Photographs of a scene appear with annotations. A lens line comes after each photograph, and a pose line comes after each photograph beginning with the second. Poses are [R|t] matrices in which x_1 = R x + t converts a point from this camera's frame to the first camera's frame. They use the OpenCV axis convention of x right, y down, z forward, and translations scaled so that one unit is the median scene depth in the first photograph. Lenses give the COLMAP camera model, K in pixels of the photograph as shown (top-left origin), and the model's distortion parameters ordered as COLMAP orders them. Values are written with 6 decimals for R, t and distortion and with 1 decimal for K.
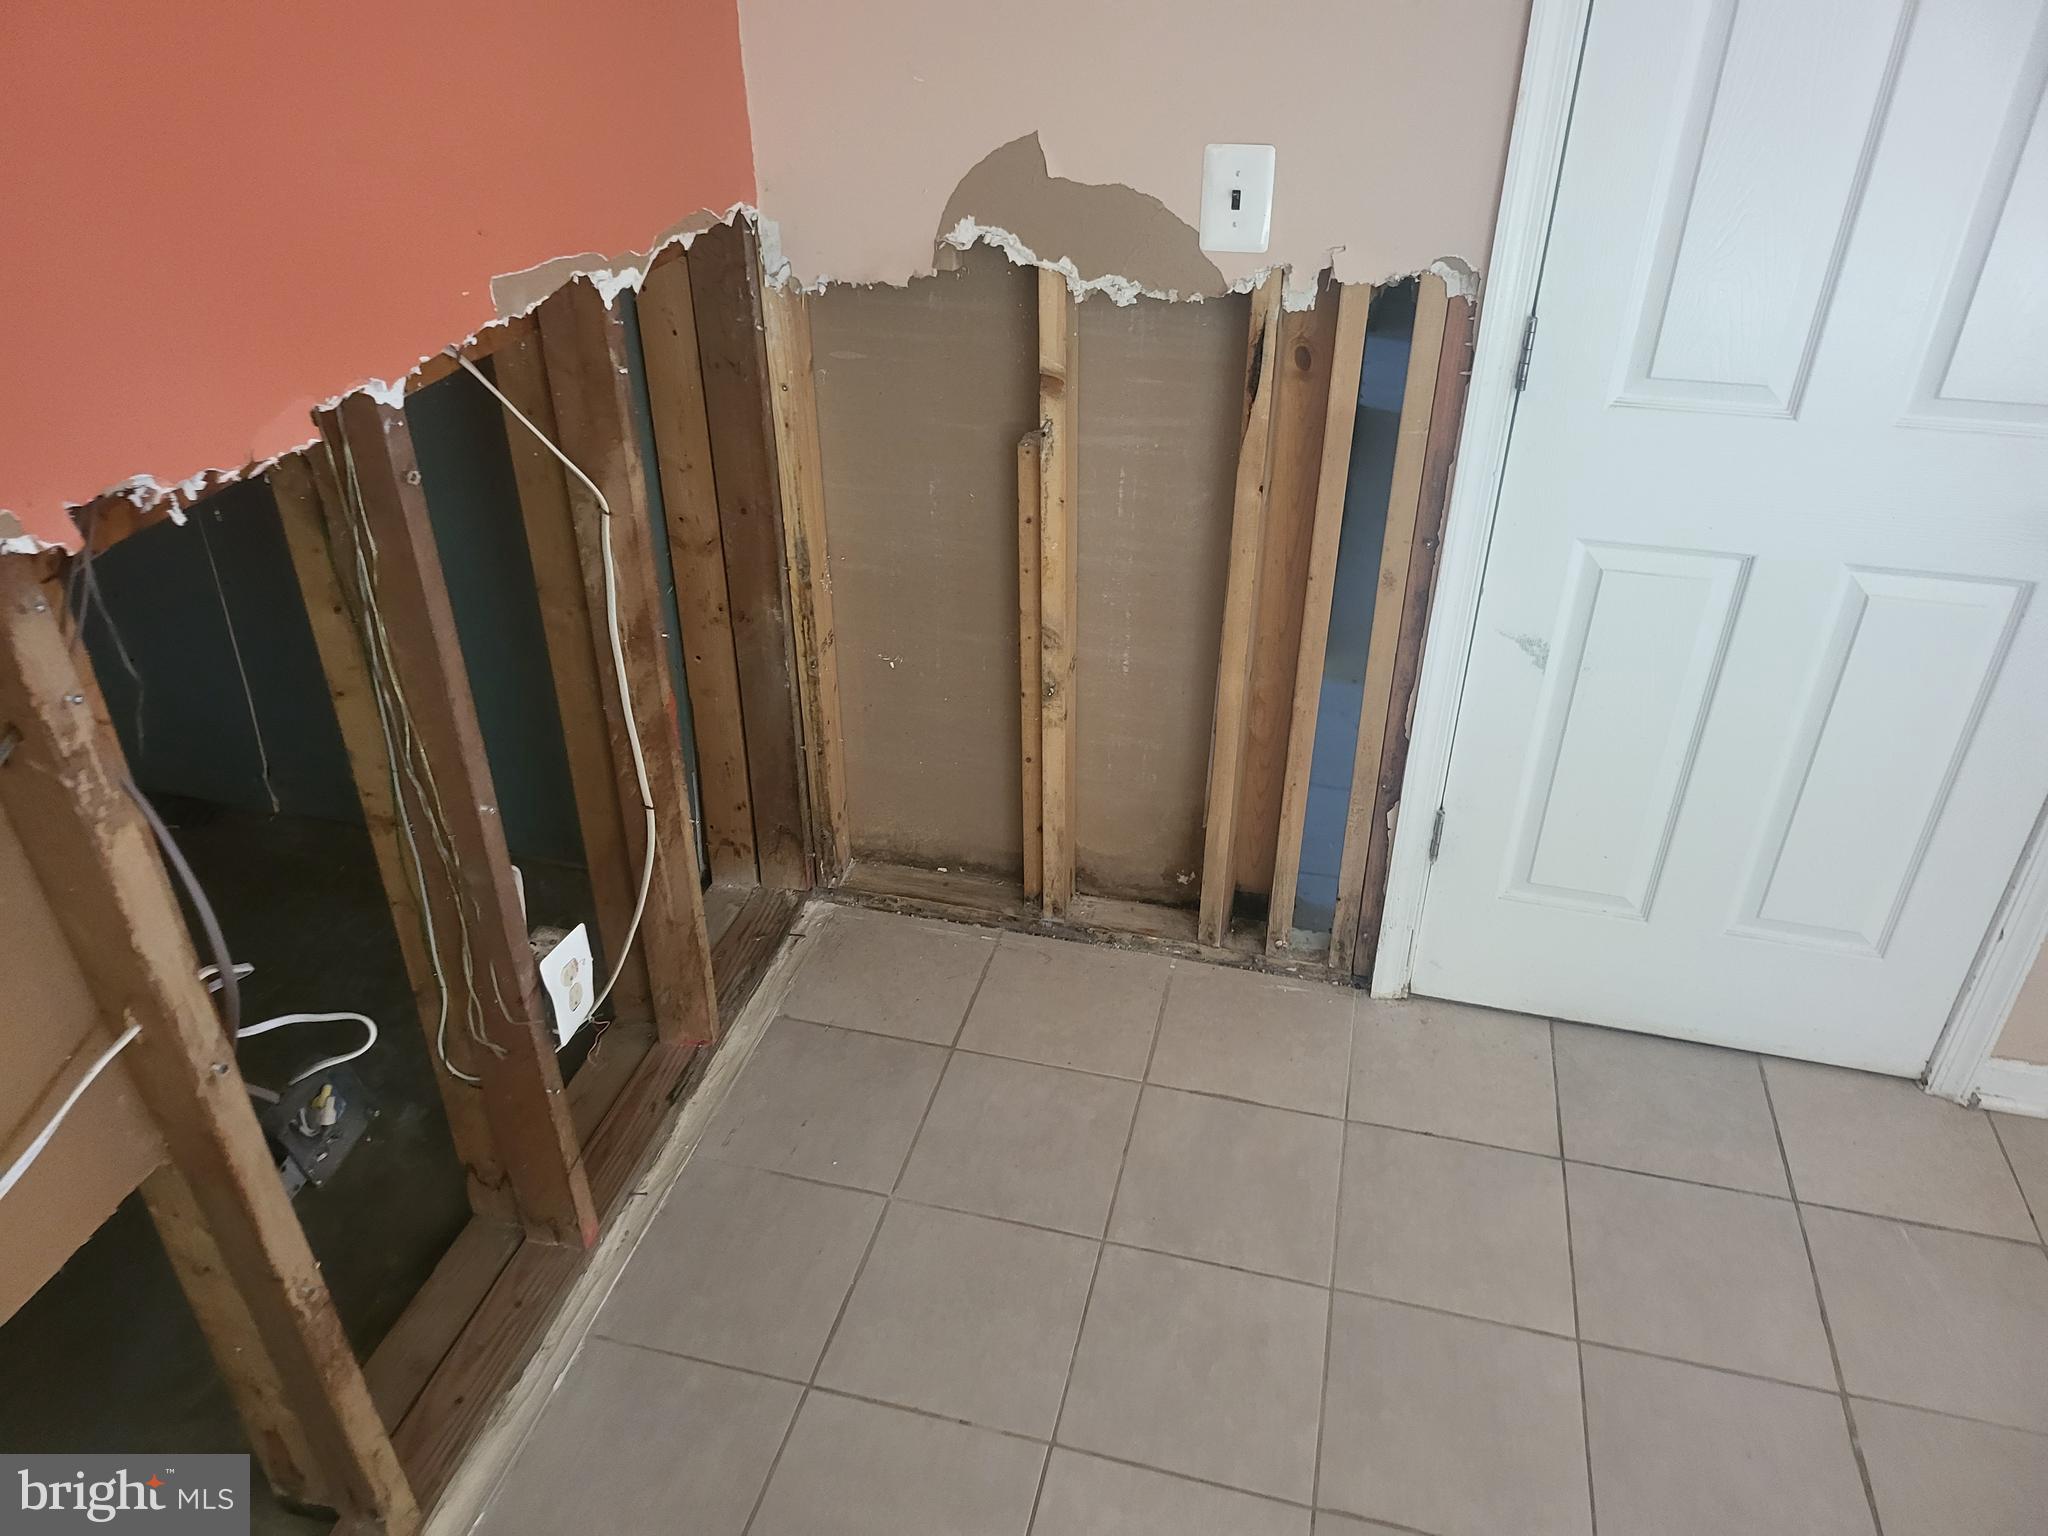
lens RADIAL K [[1461.8, 0, 1013.0], [0, 1461.8, 755.9], [0, 0, 1]] dist [0.063226, -0.064578]
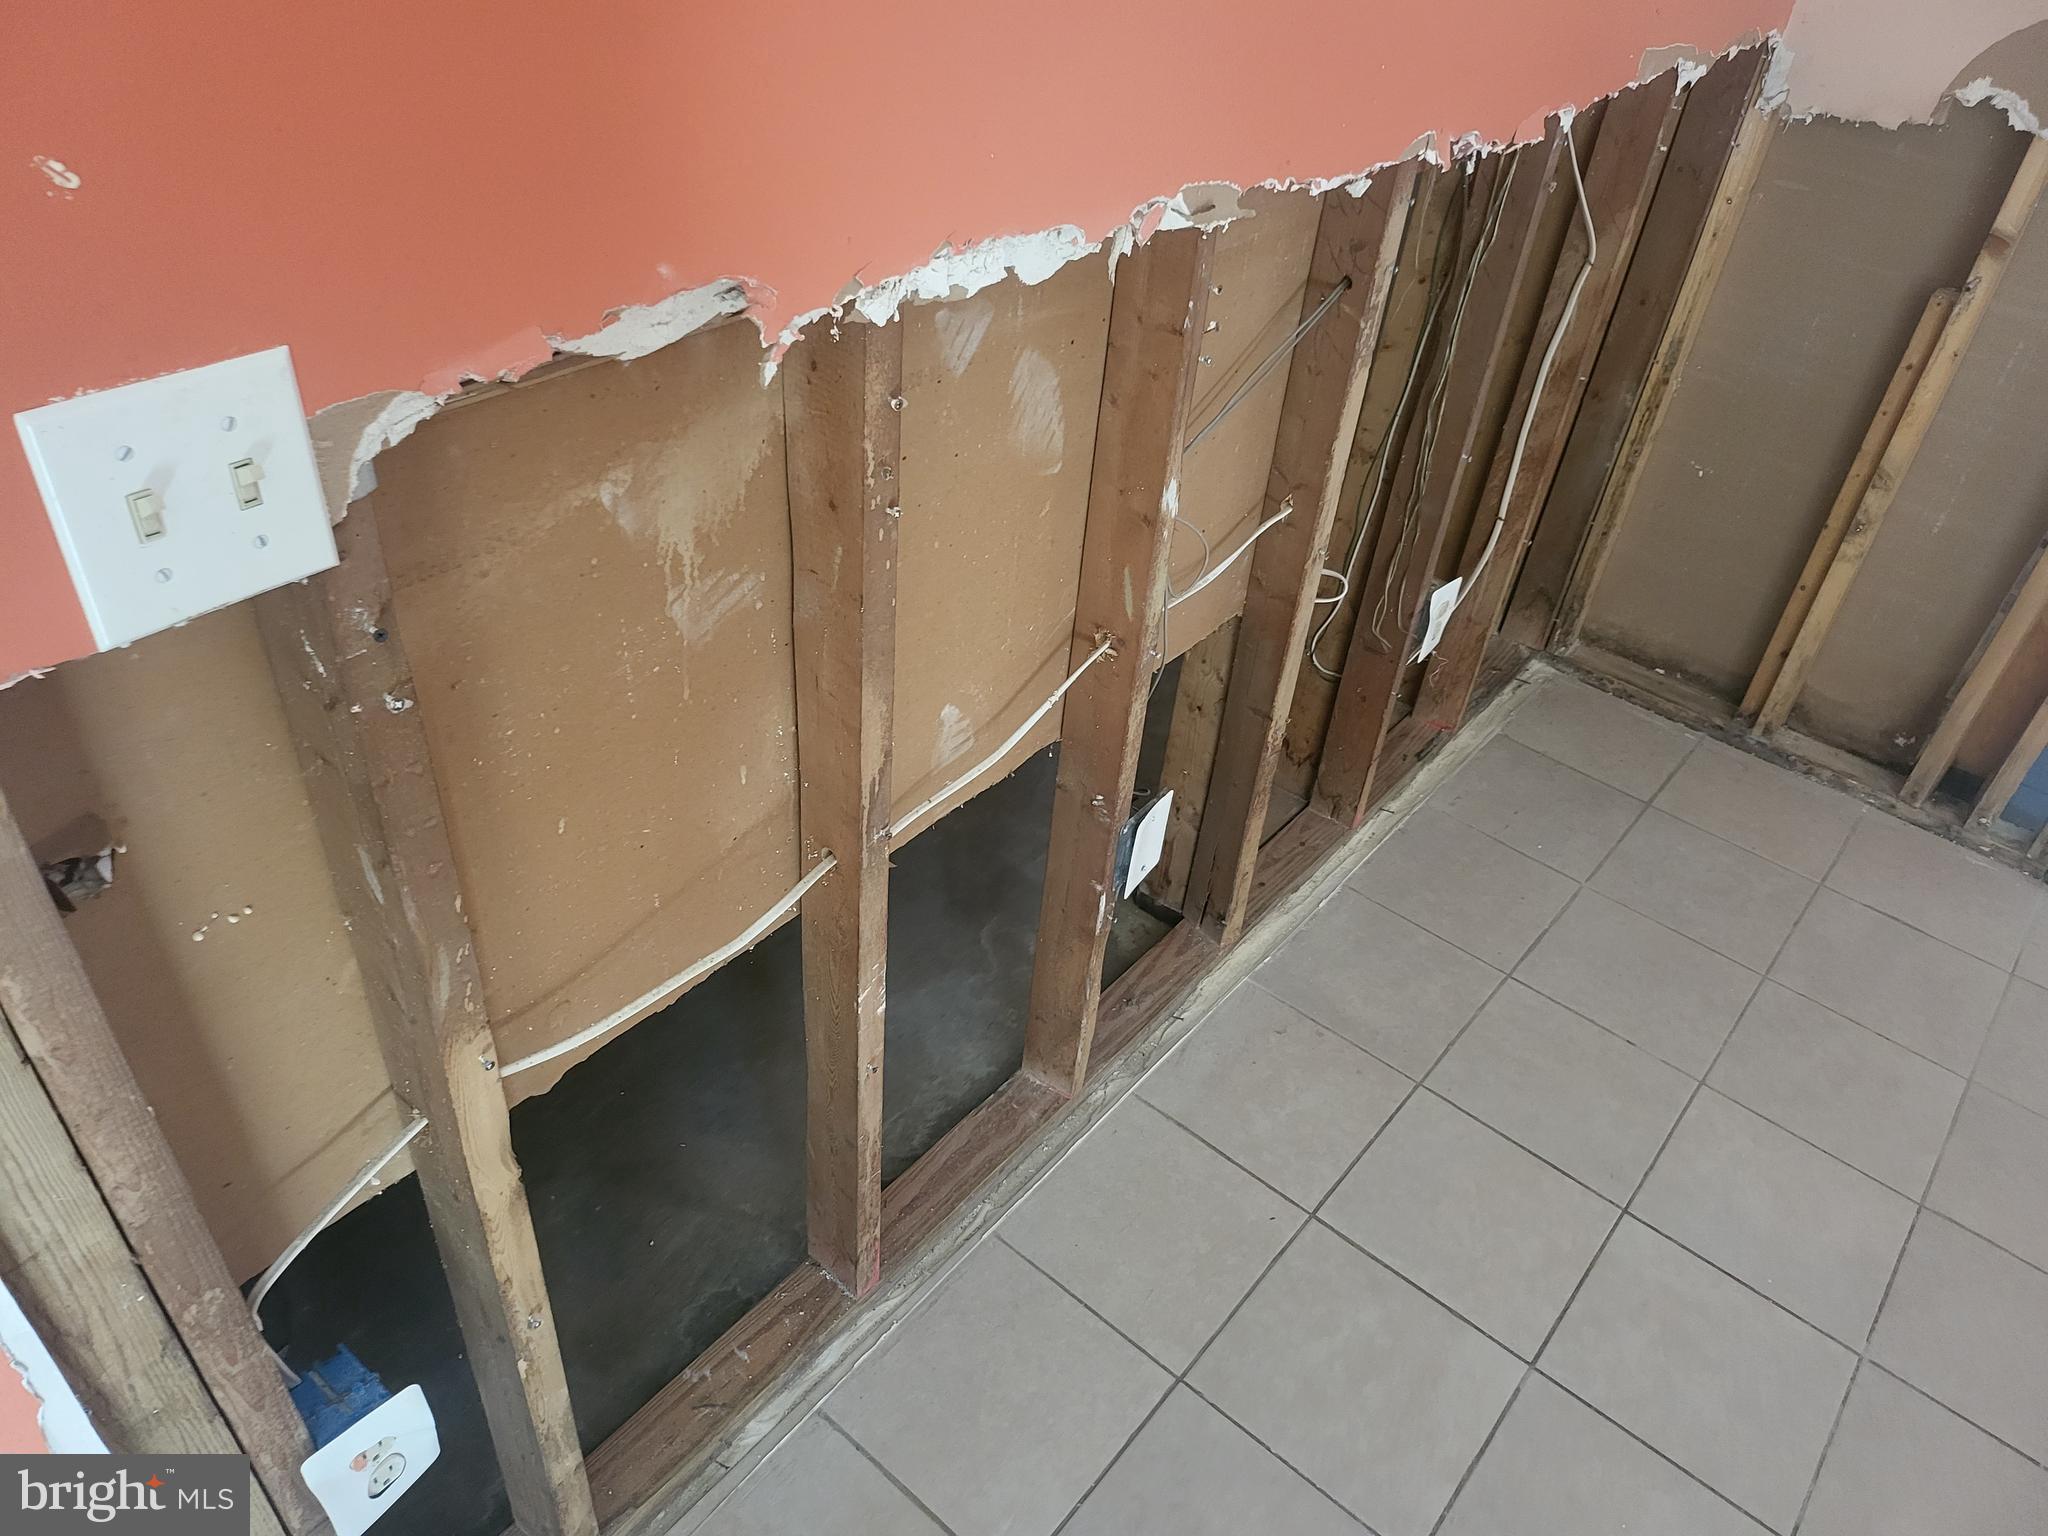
lens RADIAL K [[1447.3, 0, 1011.1], [0, 1447.3, 769.6], [0, 0, 1]] dist [0.057251, -0.055128]
pose [[0.899759, 0.323255, -0.293155, -0.176995], [-0.292872, 0.945323, 0.143493, 0.166121], [0.323511, -0.043253, 0.945235, -0.279023]]
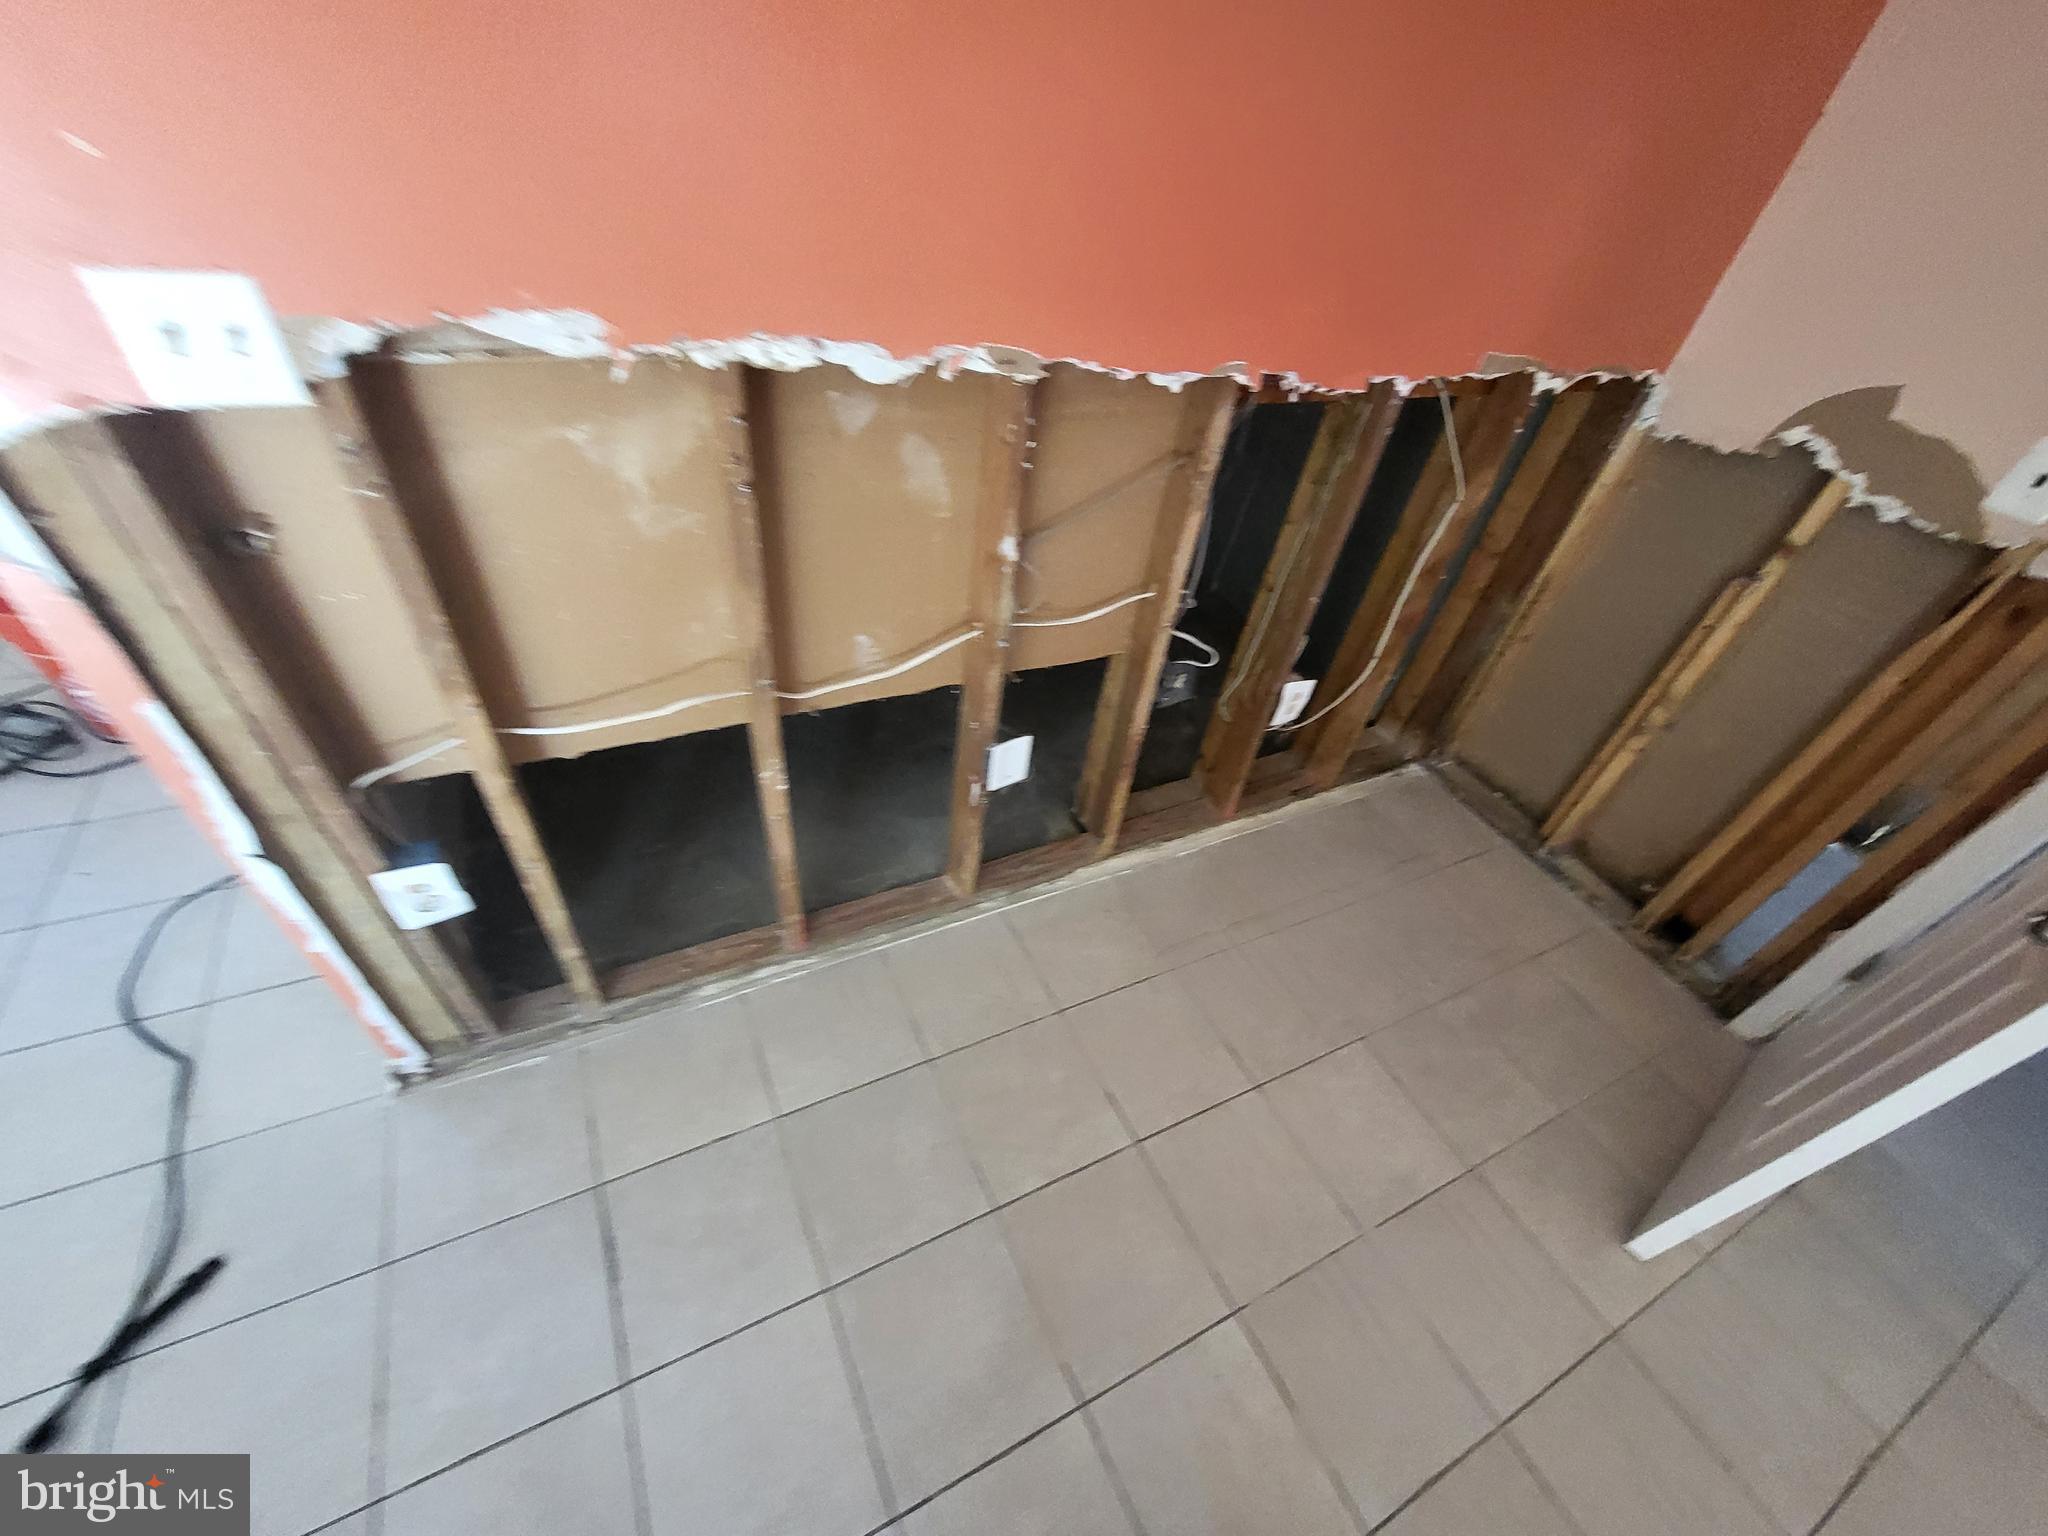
lens RADIAL K [[805.6, 0, 998.8], [0, 805.6, 755.4], [0, 0, 1]] dist [-0.003163, -0.000385]
pose [[0.638960, 0.561773, -0.525491, 0.056250], [-0.497592, 0.822805, 0.274579, 0.089637], [0.586628, 0.086035, 0.805273, -0.112386]]
